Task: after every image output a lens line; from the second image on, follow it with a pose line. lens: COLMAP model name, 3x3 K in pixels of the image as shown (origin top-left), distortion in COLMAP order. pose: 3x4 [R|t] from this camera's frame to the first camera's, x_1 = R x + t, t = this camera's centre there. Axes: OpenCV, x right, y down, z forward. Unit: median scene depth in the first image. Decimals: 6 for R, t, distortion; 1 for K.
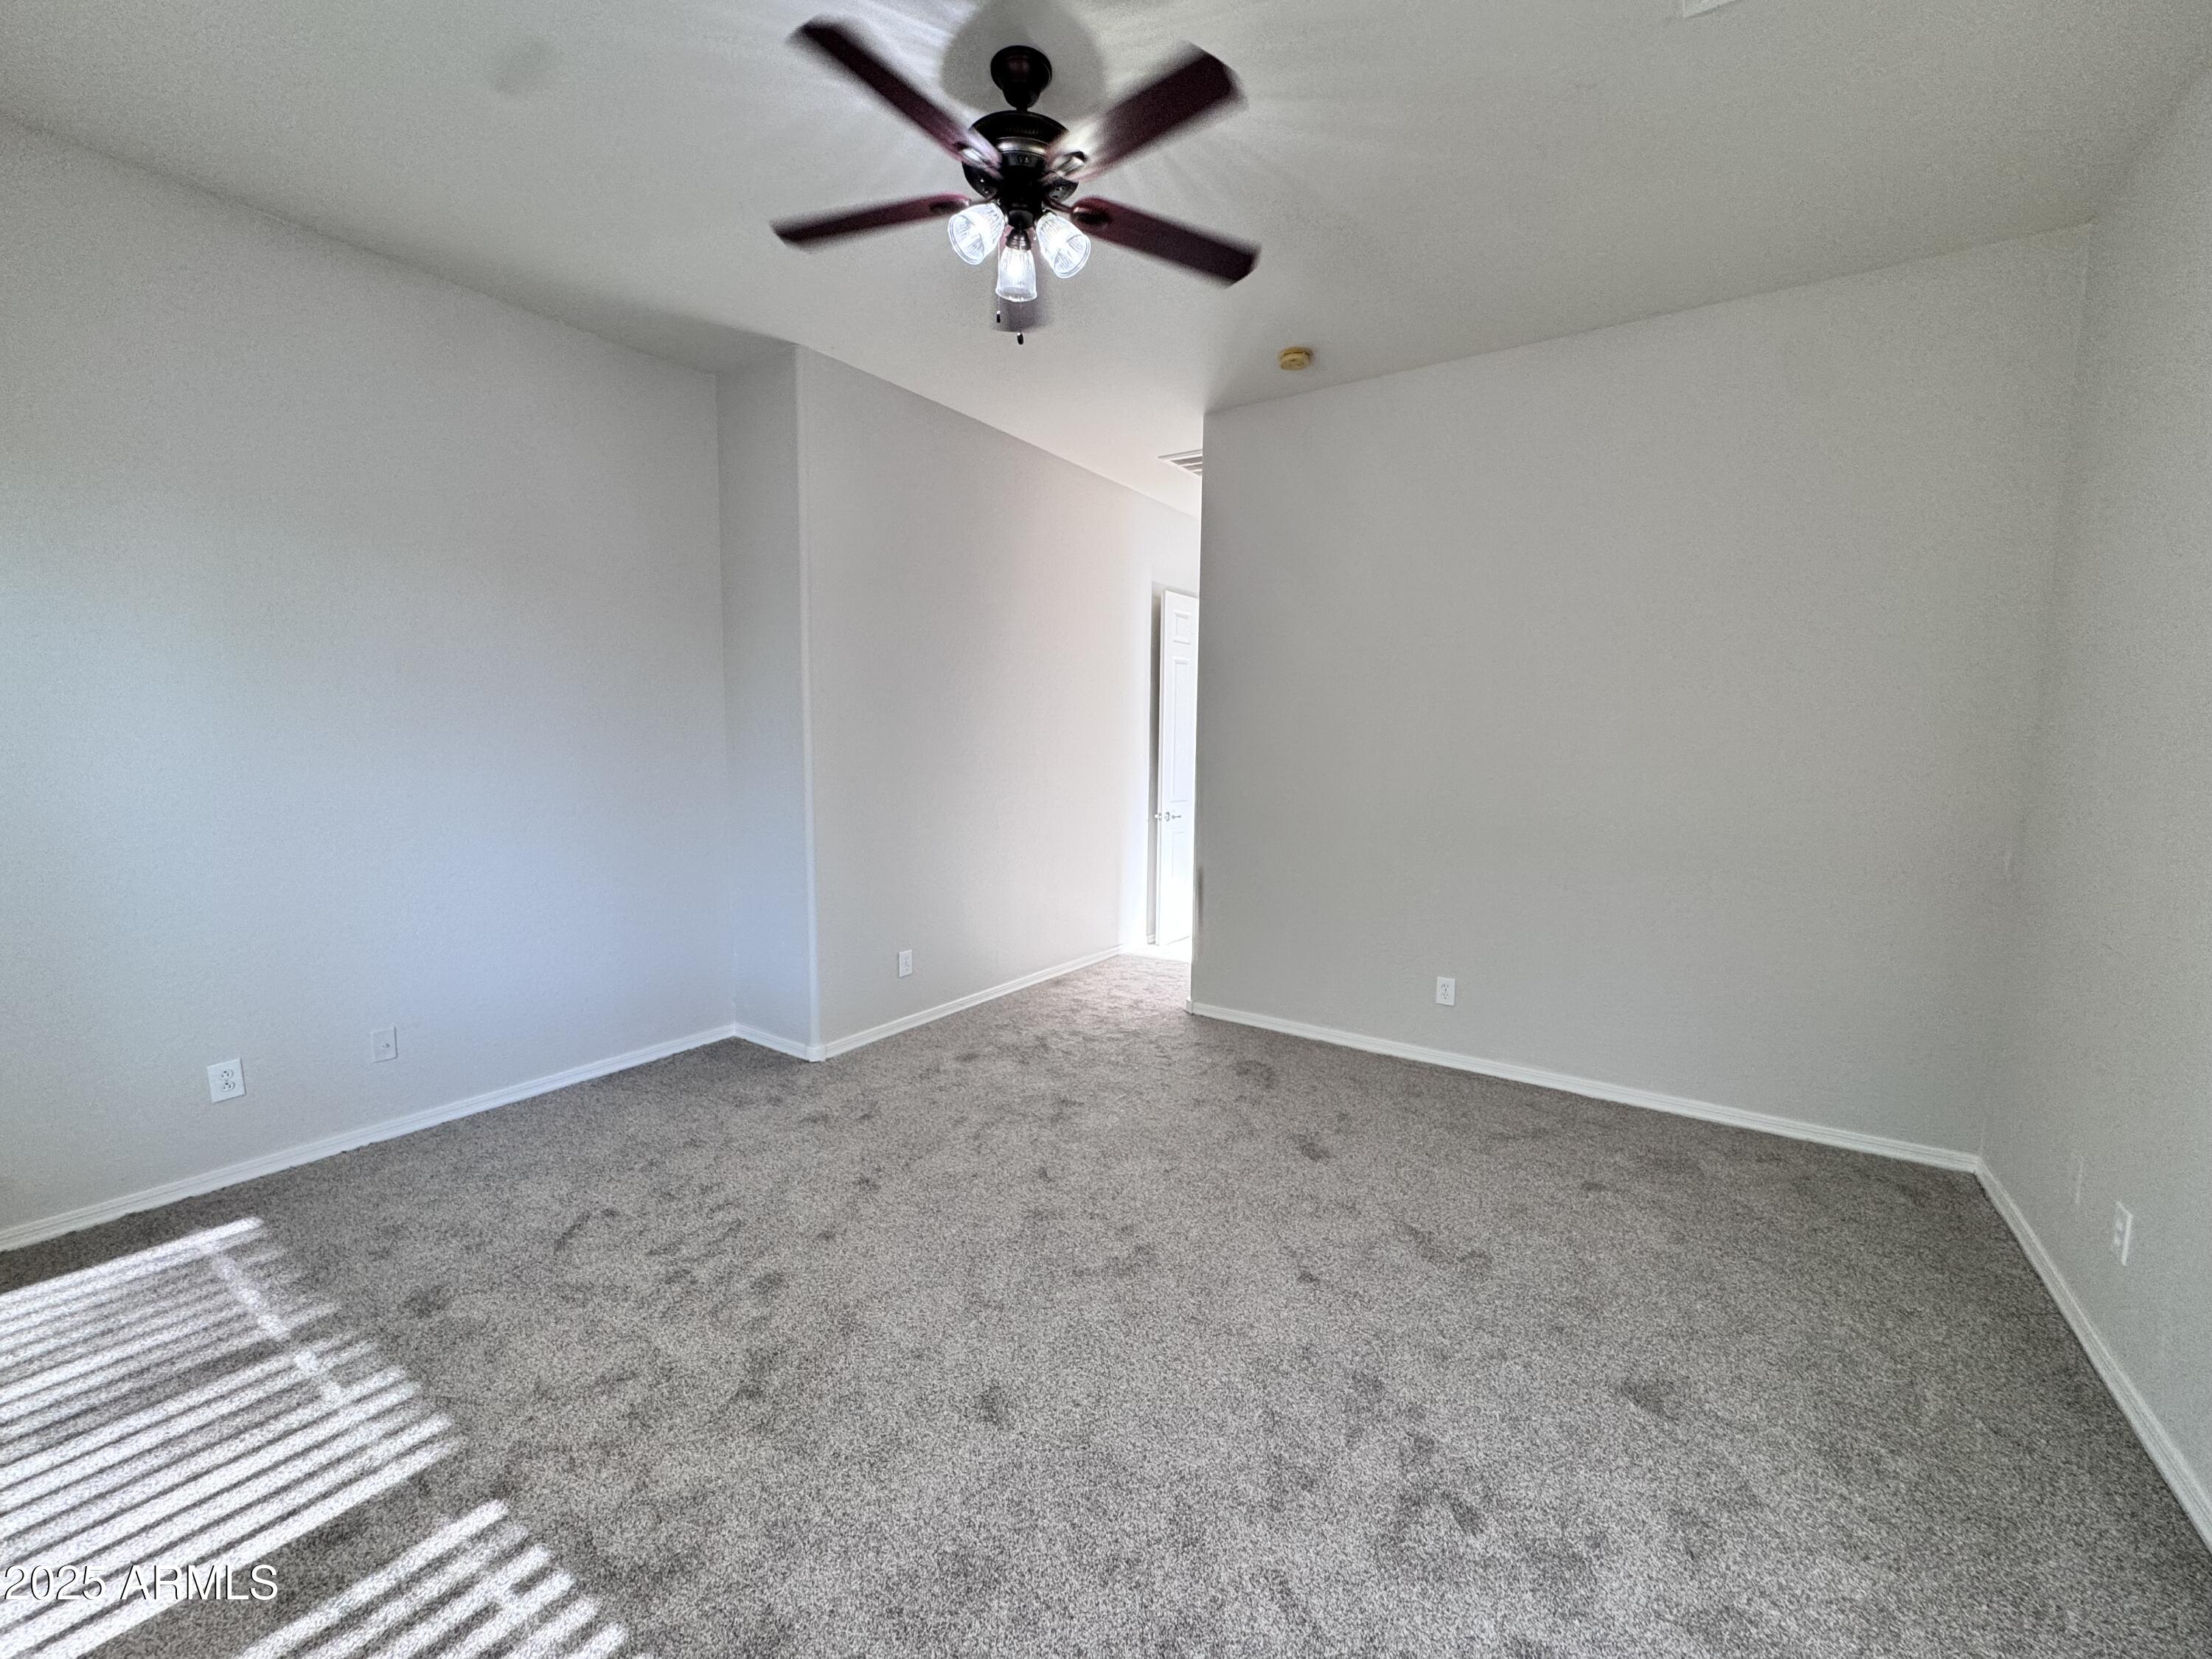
lens RADIAL K [[884.6, 0, 1107.2], [0, 884.6, 827.8], [0, 0, 1]] dist [-0.001850, 0.000104]
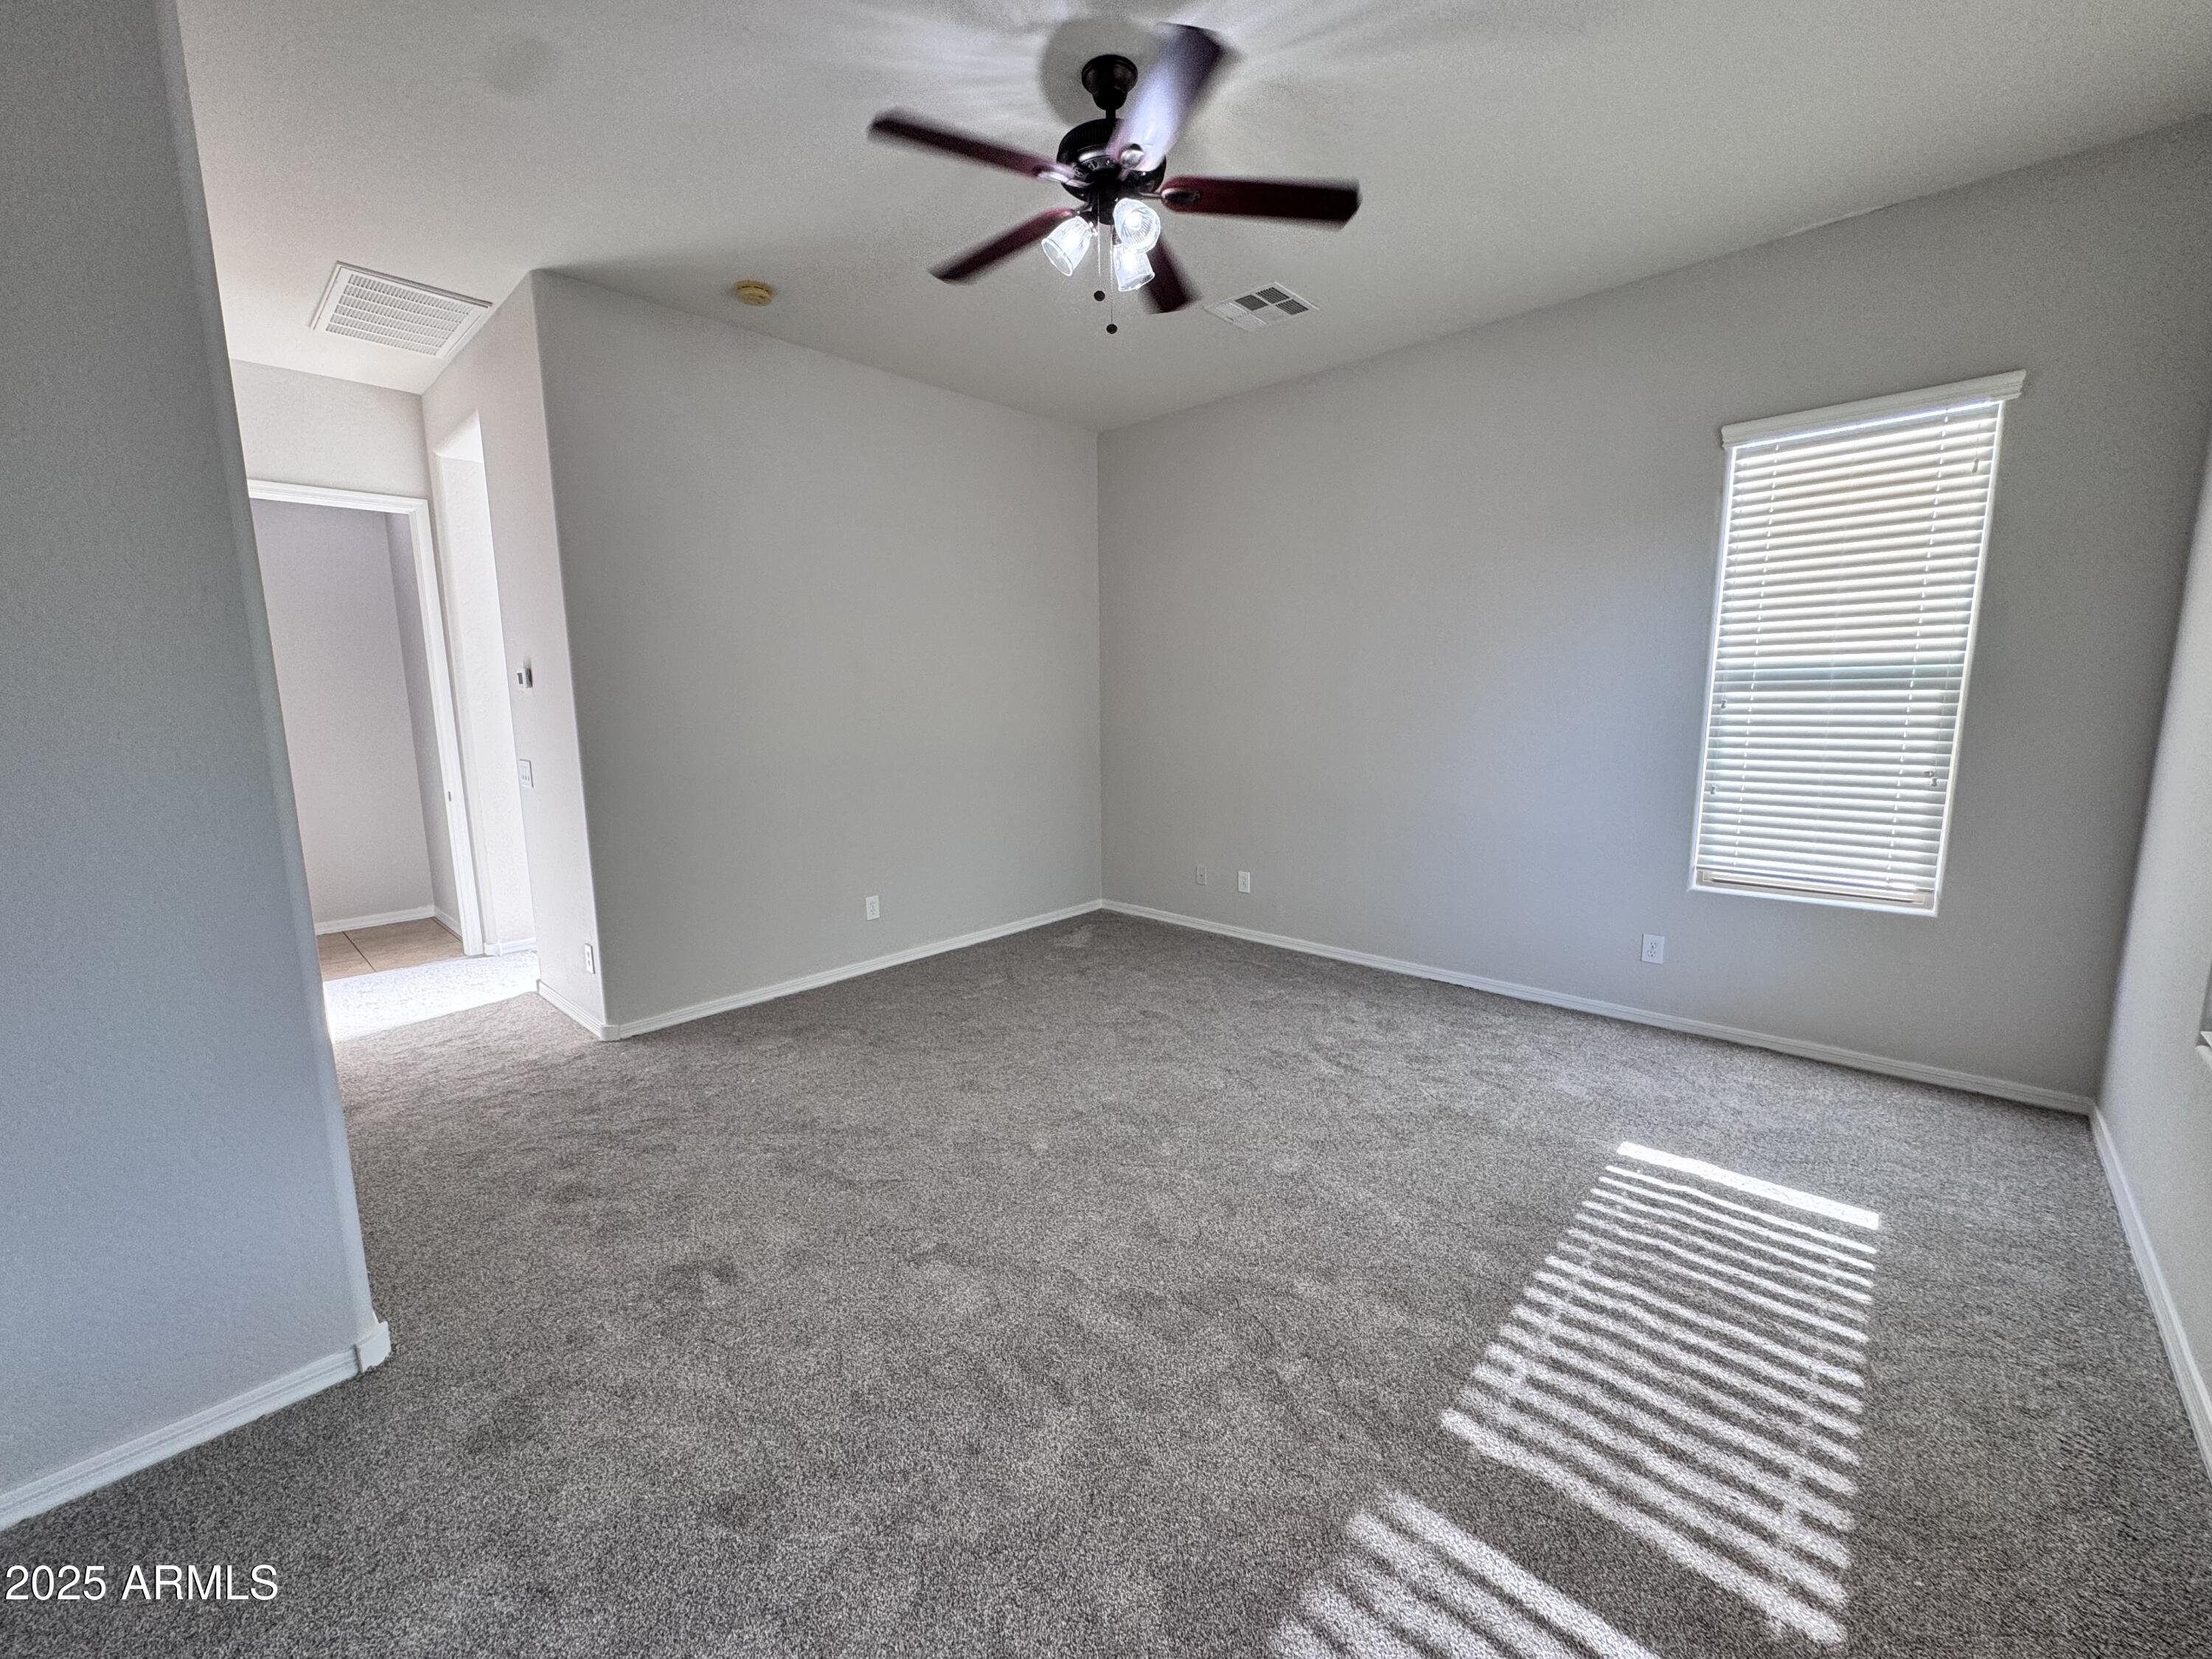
lens RADIAL K [[884.6, 0, 1107.2], [0, 884.6, 827.8], [0, 0, 1]] dist [-0.001850, 0.000104]
pose [[0.150028, -0.162266, 0.975275, -1.160421], [0.112155, 0.982866, 0.146276, -0.095736], [-0.982300, 0.087436, 0.165657, 0.803790]]
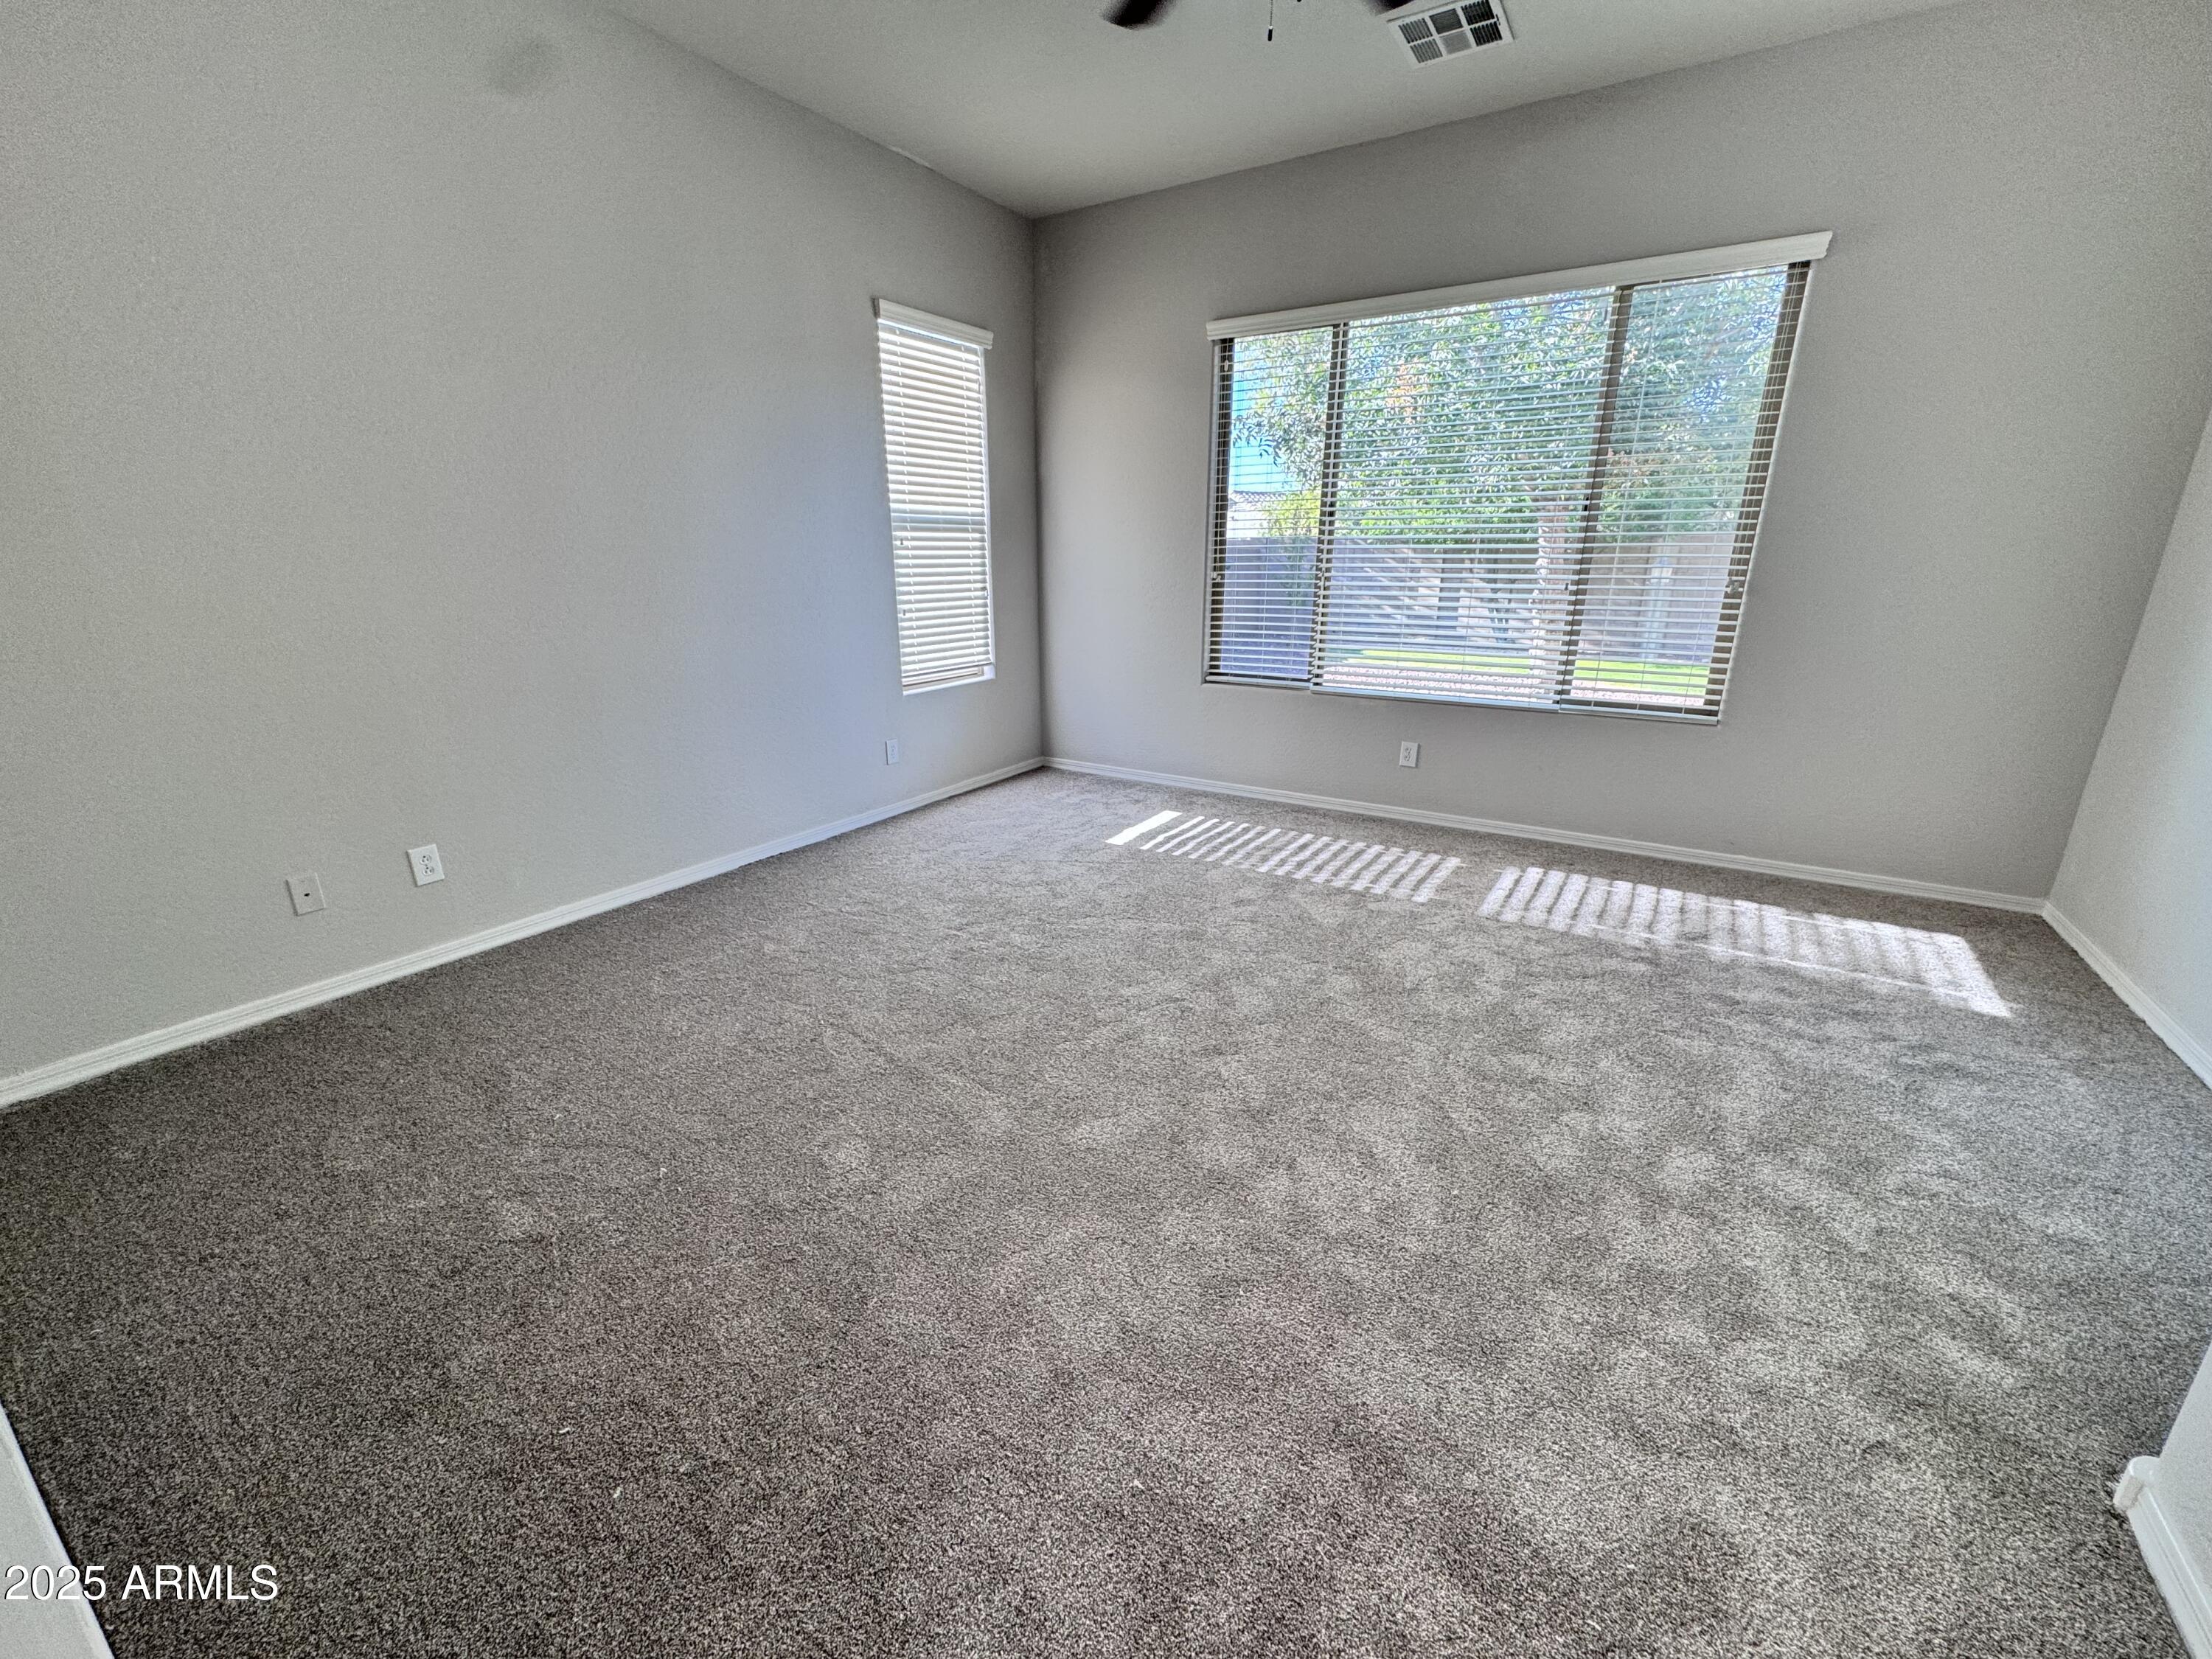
lens RADIAL K [[884.6, 0, 1107.2], [0, 884.6, 827.8], [0, 0, 1]] dist [-0.001850, 0.000104]
pose [[-0.999113, 0.001404, -0.042089, 0.099139], [-0.015001, 0.922018, 0.386856, -0.137350], [0.039350, 0.387144, -0.921179, 1.965762]]
